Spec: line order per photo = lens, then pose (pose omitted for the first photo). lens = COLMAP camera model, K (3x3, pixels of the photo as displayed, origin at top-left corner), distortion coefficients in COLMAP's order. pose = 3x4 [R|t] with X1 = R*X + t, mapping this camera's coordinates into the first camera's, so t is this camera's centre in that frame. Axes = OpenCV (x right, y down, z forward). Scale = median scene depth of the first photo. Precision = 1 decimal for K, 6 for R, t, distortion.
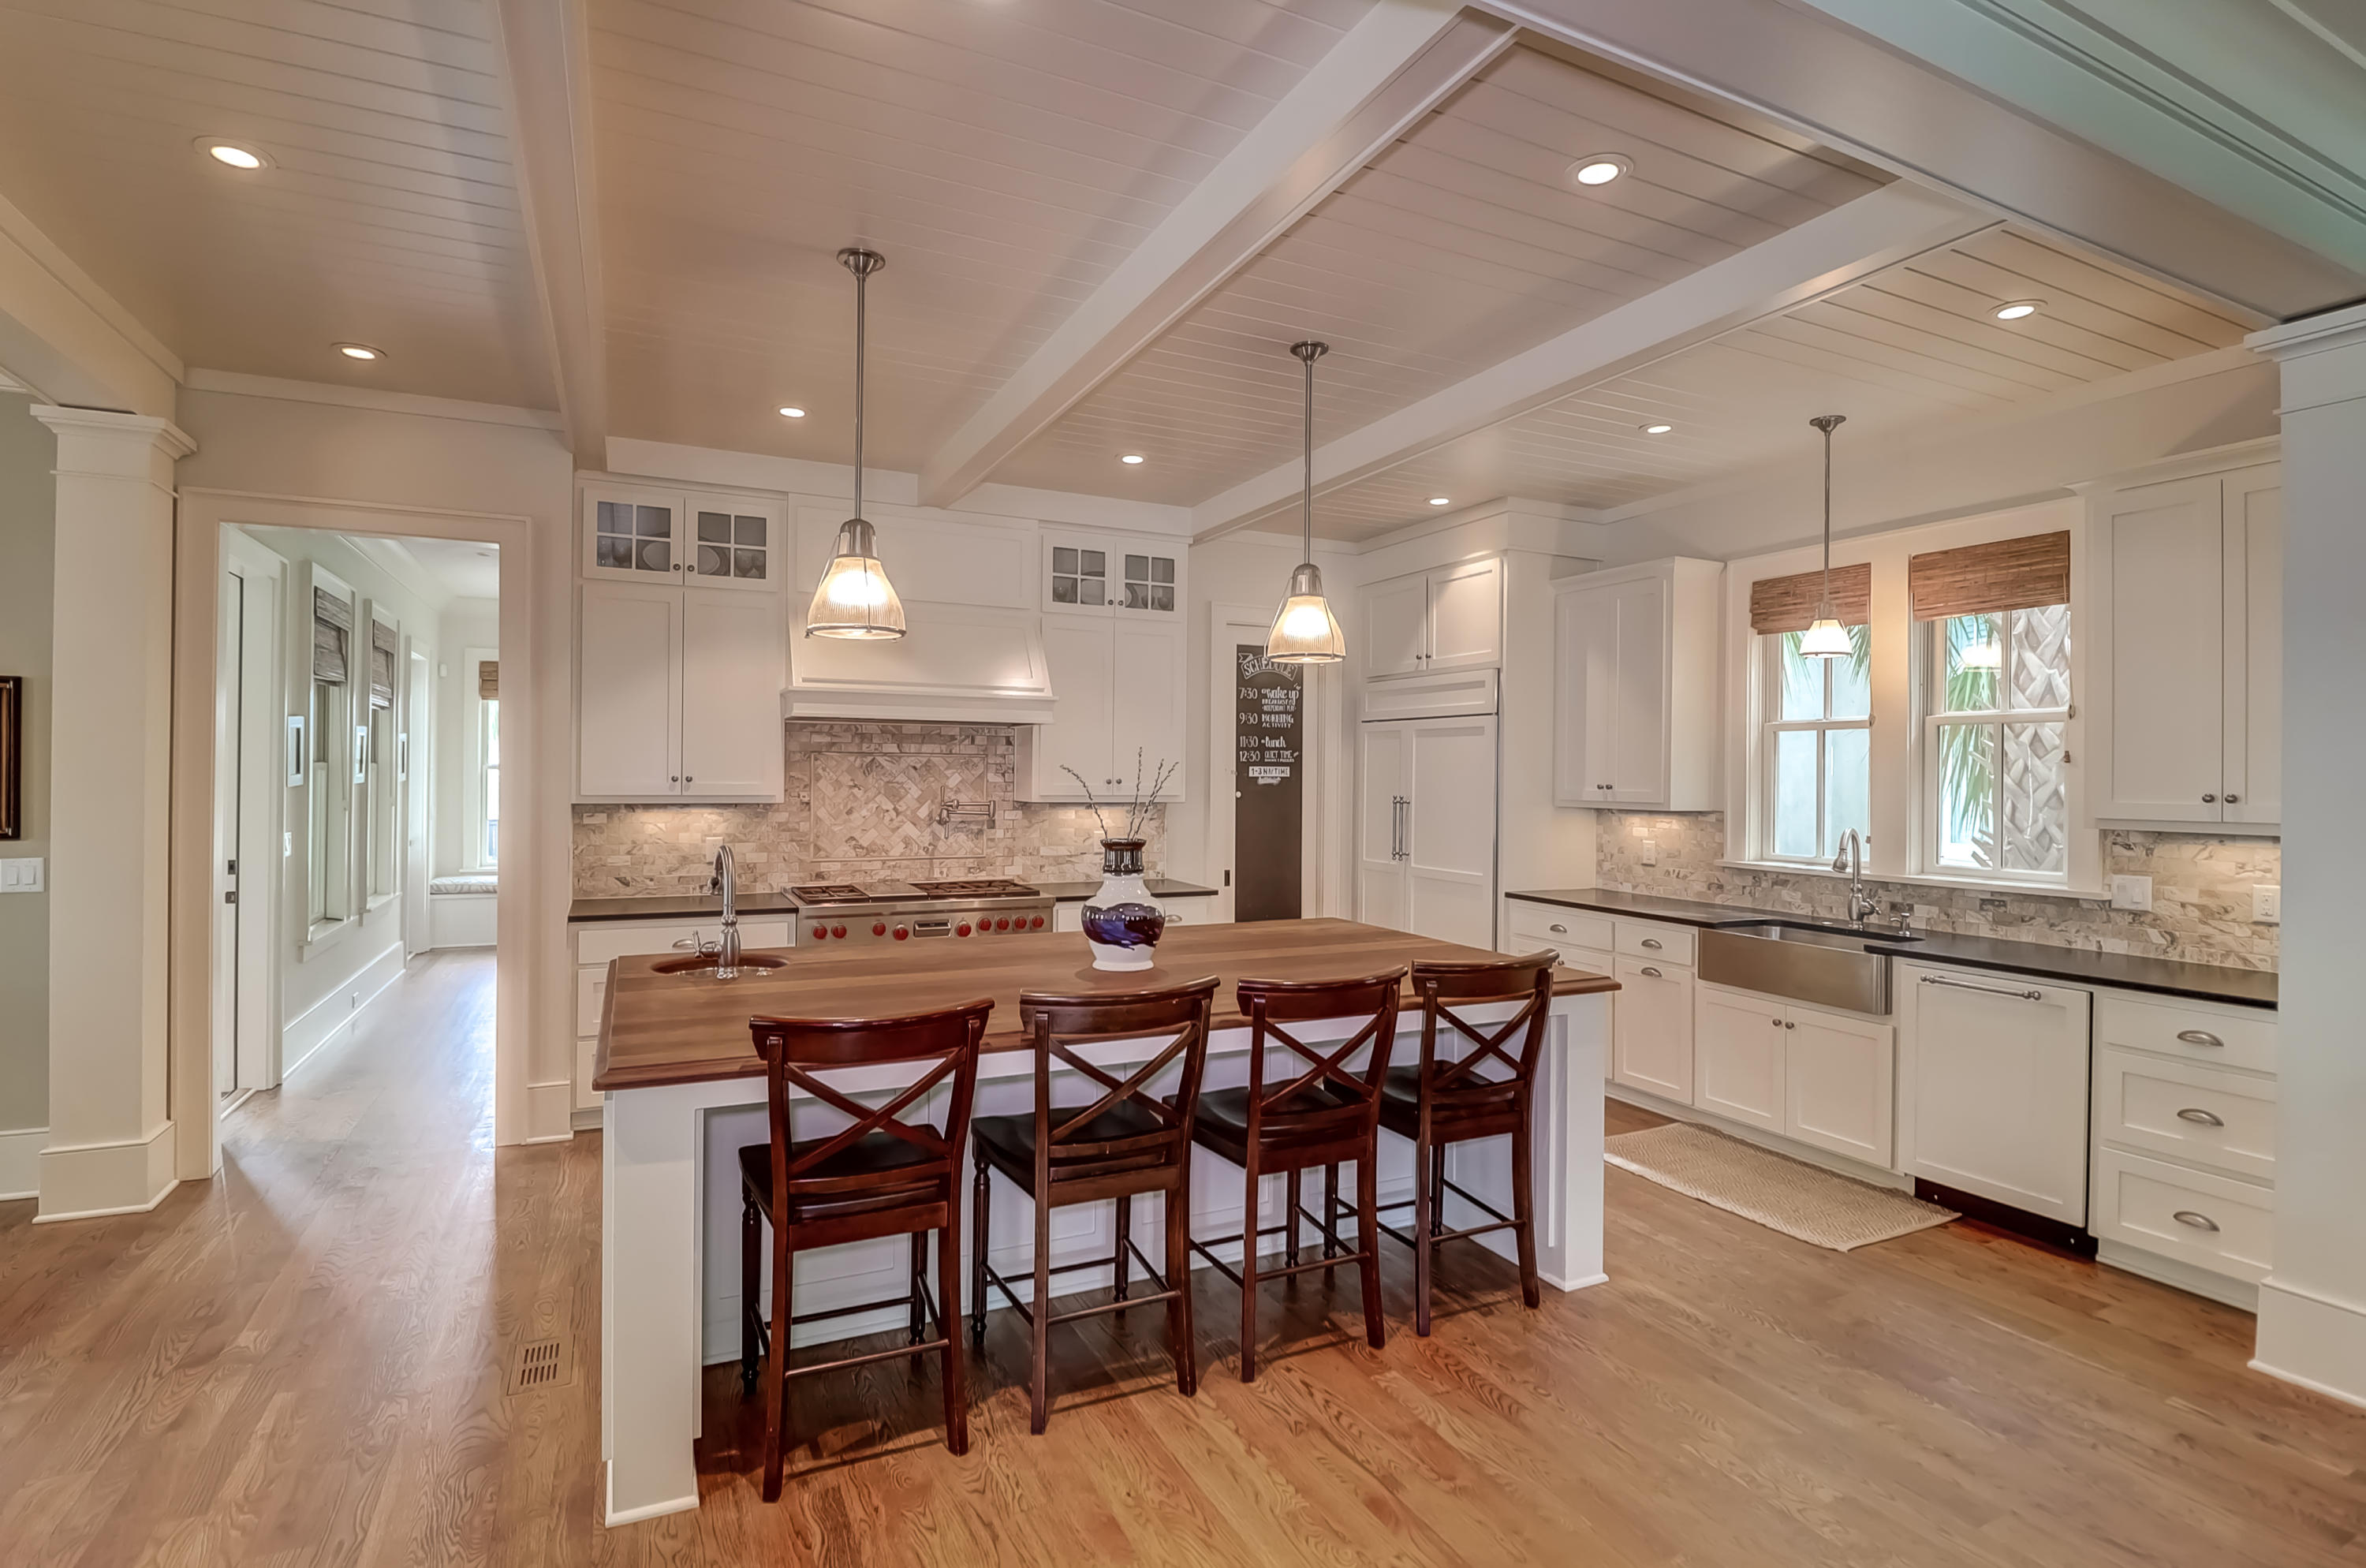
lens RADIAL K [[1132.7, 0, 1181.5], [0, 1132.7, 770.7], [0, 0, 1]] dist [-0.001944, -0.008154]
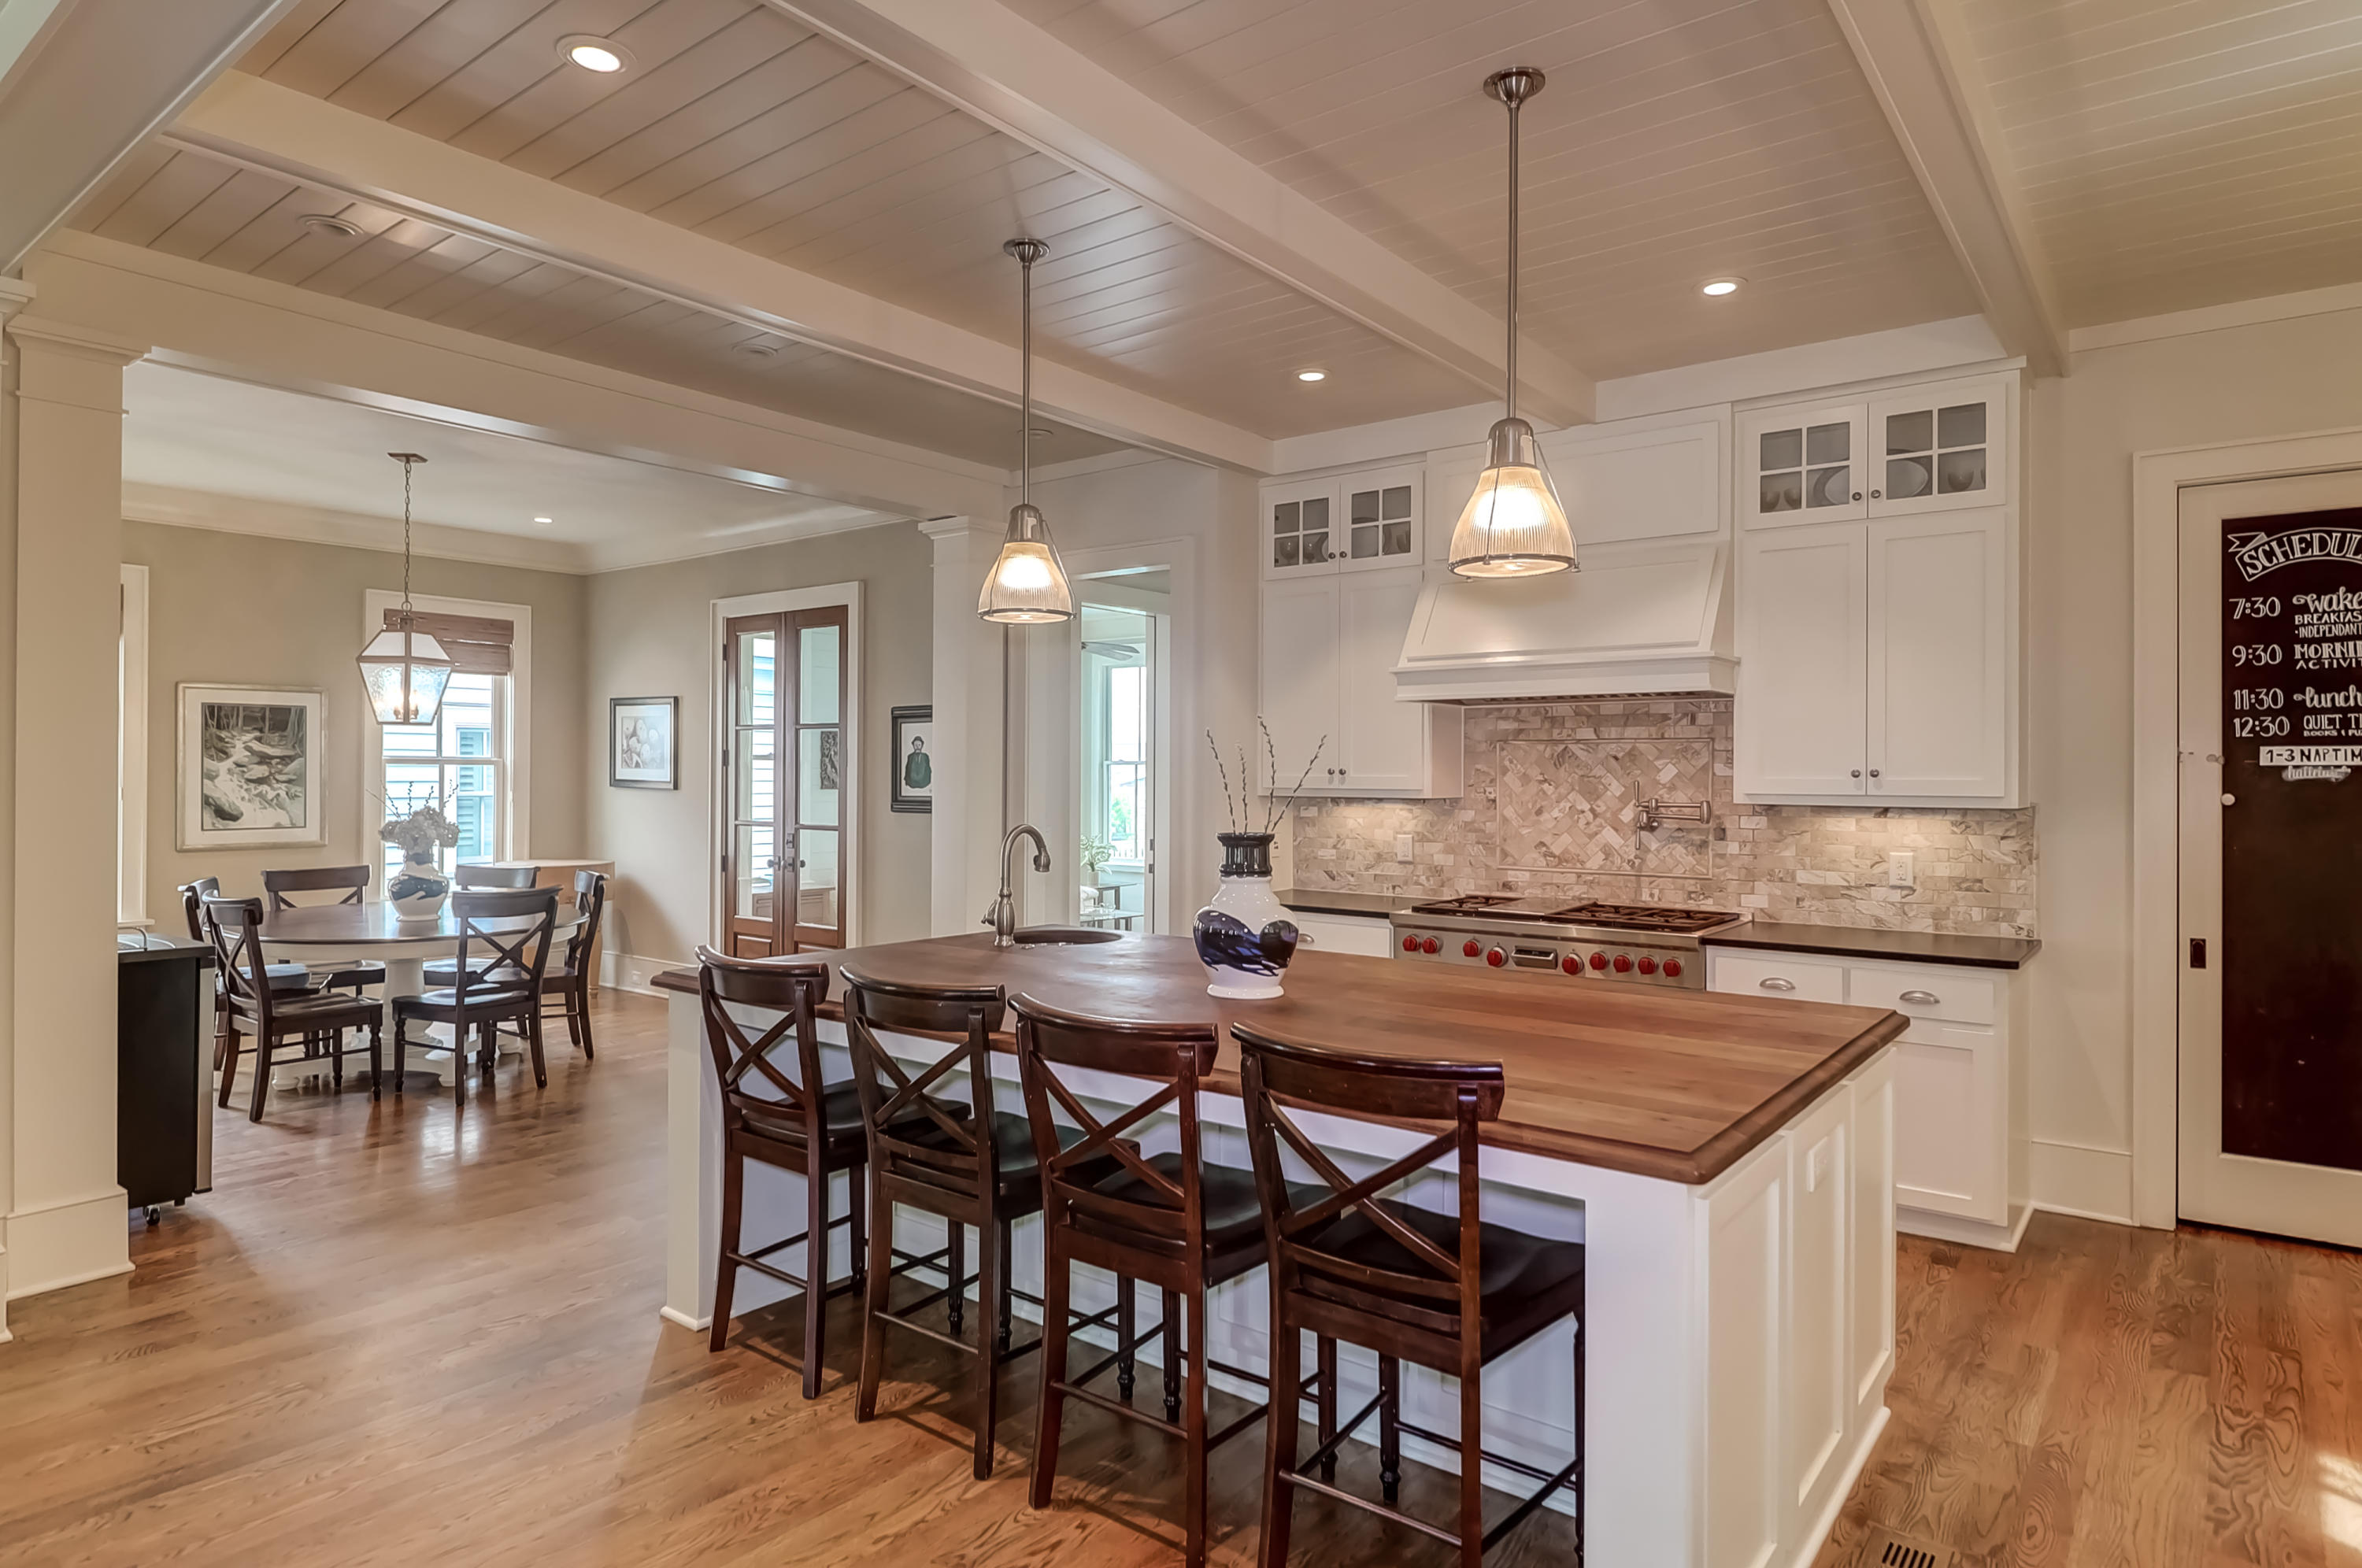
lens RADIAL K [[1328.3, 0, 1187.0], [0, 1328.3, 776.5], [0, 0, 1]] dist [-0.006419, -0.003197]
pose [[0.440886, -0.005930, -0.897543, 0.525658], [0.001174, 0.999981, -0.006030, 0.017974], [0.897562, 0.001605, 0.440885, 0.380650]]
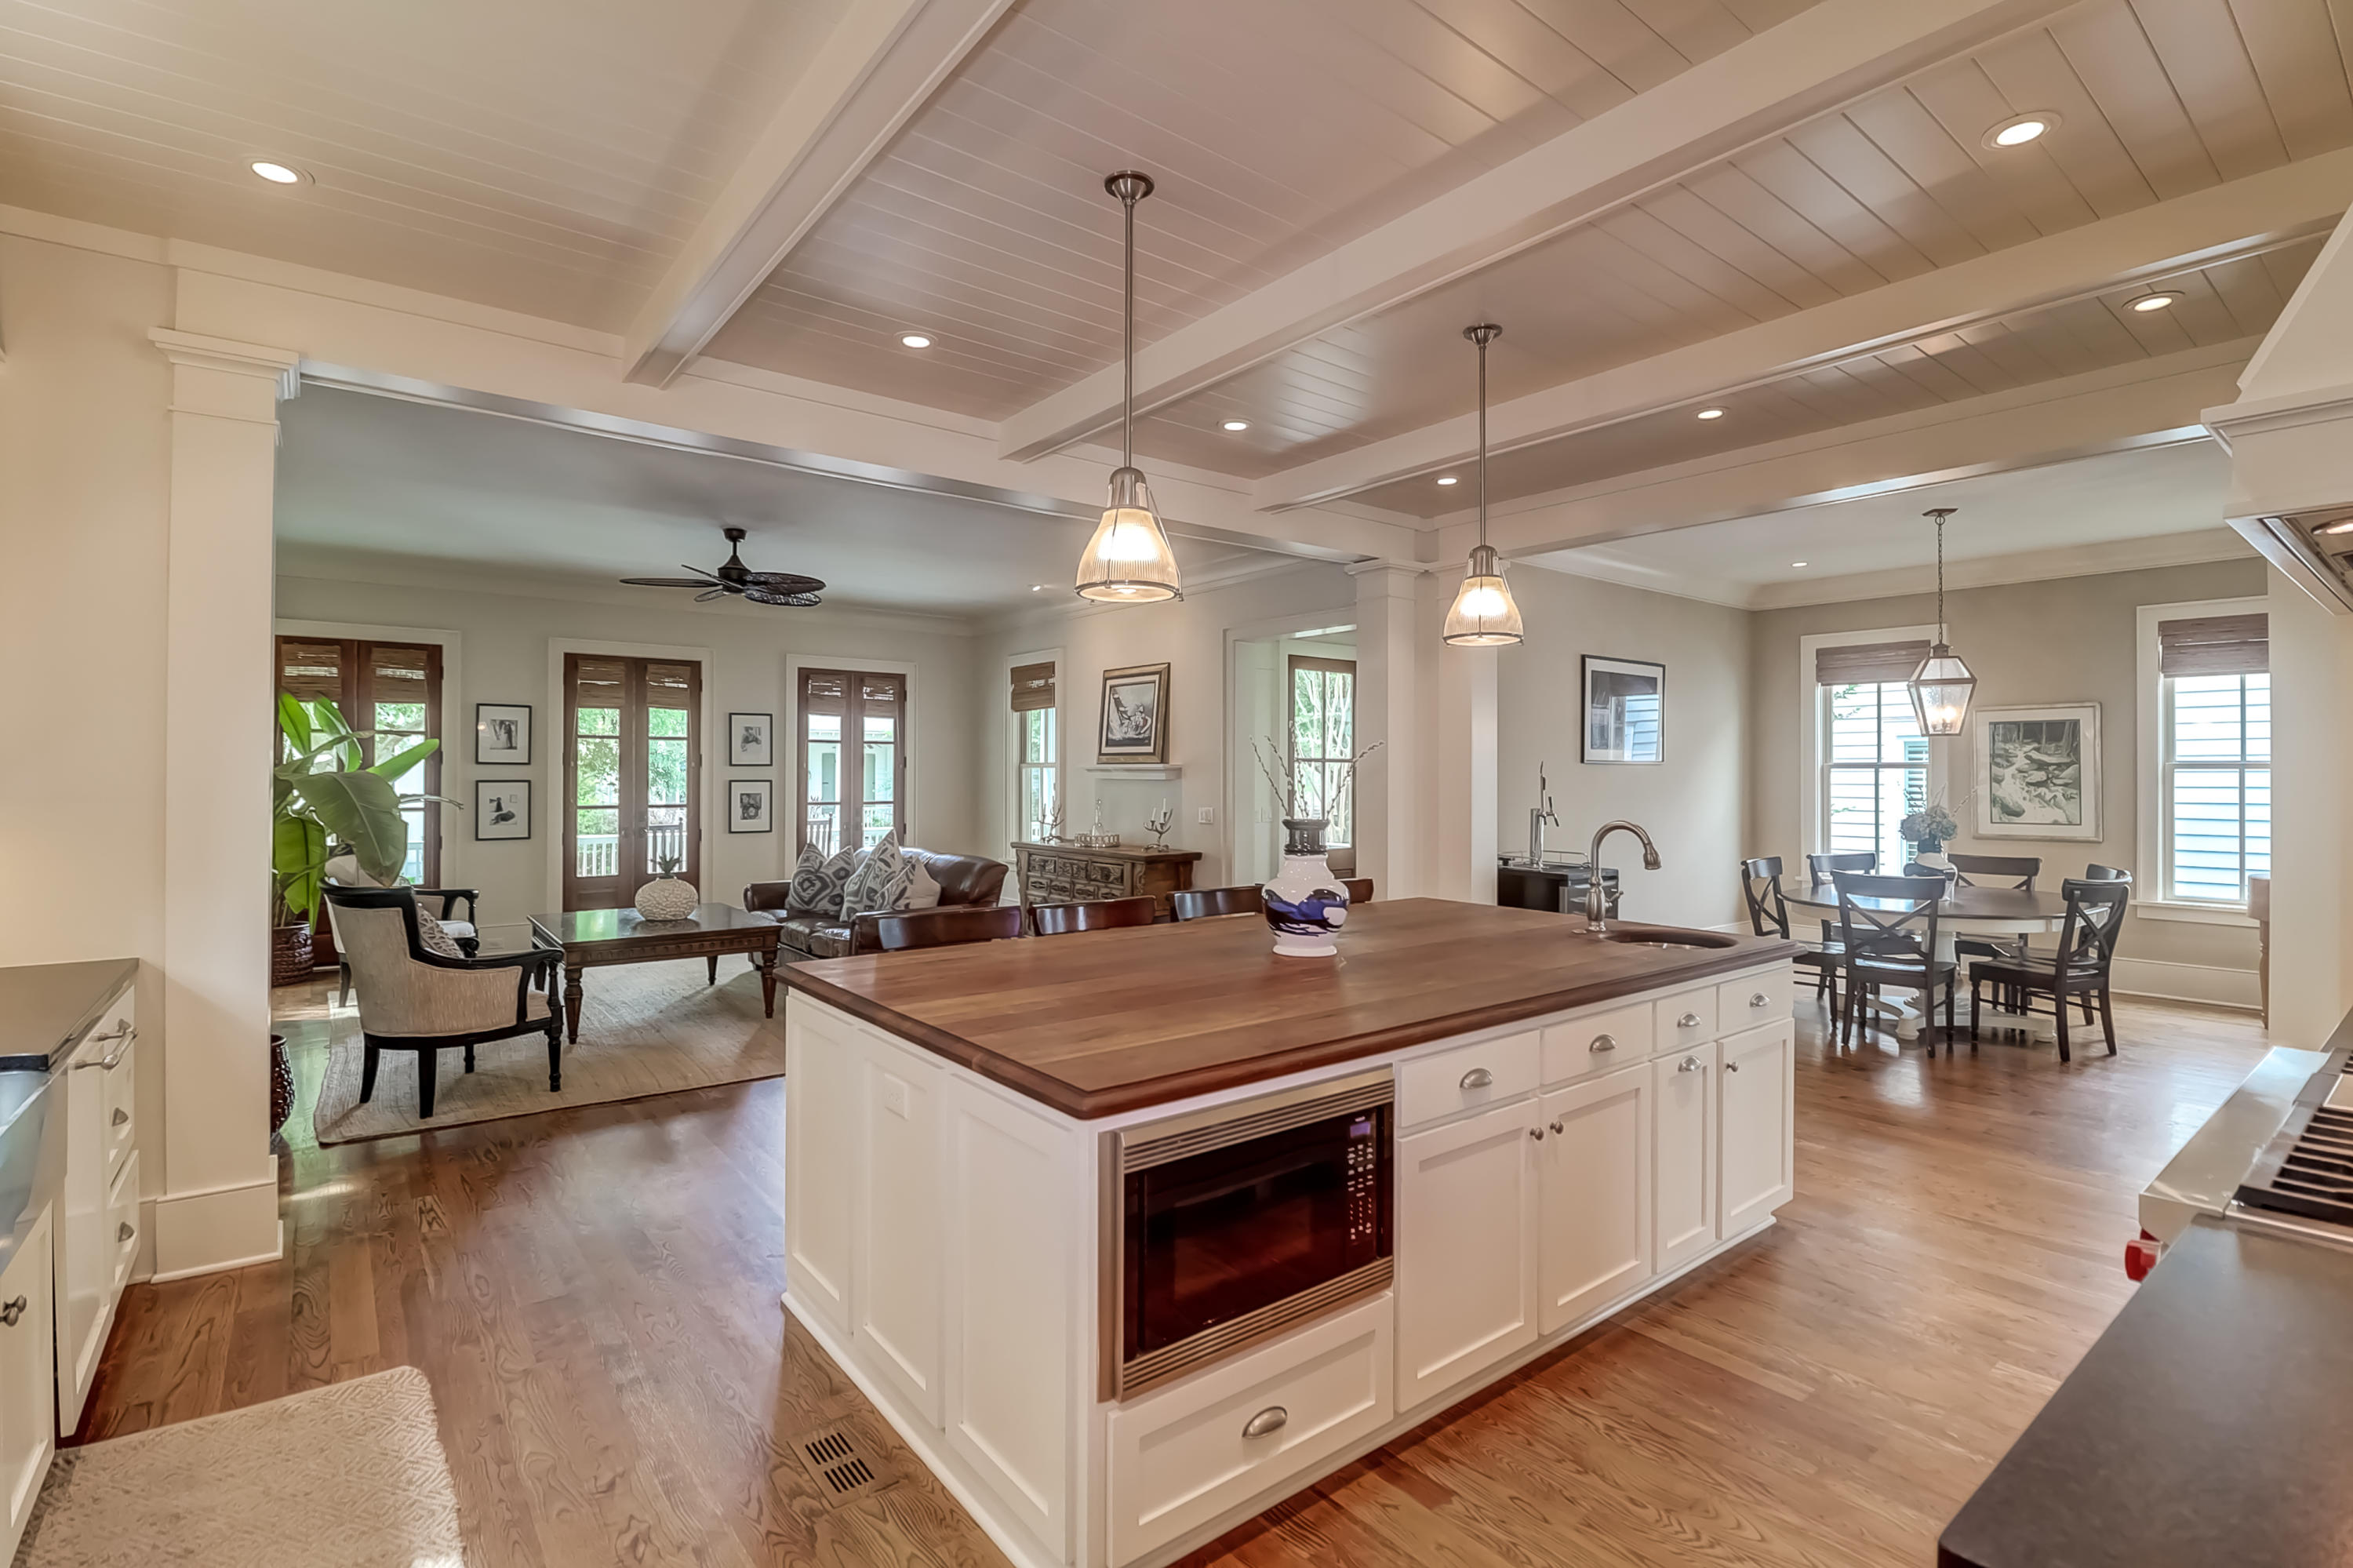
lens RADIAL K [[1086.2, 0, 1175.6], [0, 1086.2, 774.7], [0, 0, 1]] dist [0.001279, -0.013012]
pose [[-0.977439, -0.012158, -0.210869, 0.174207], [-0.012038, 0.999926, -0.001854, 0.016660], [0.210876, 0.000727, -0.977513, 1.289651]]
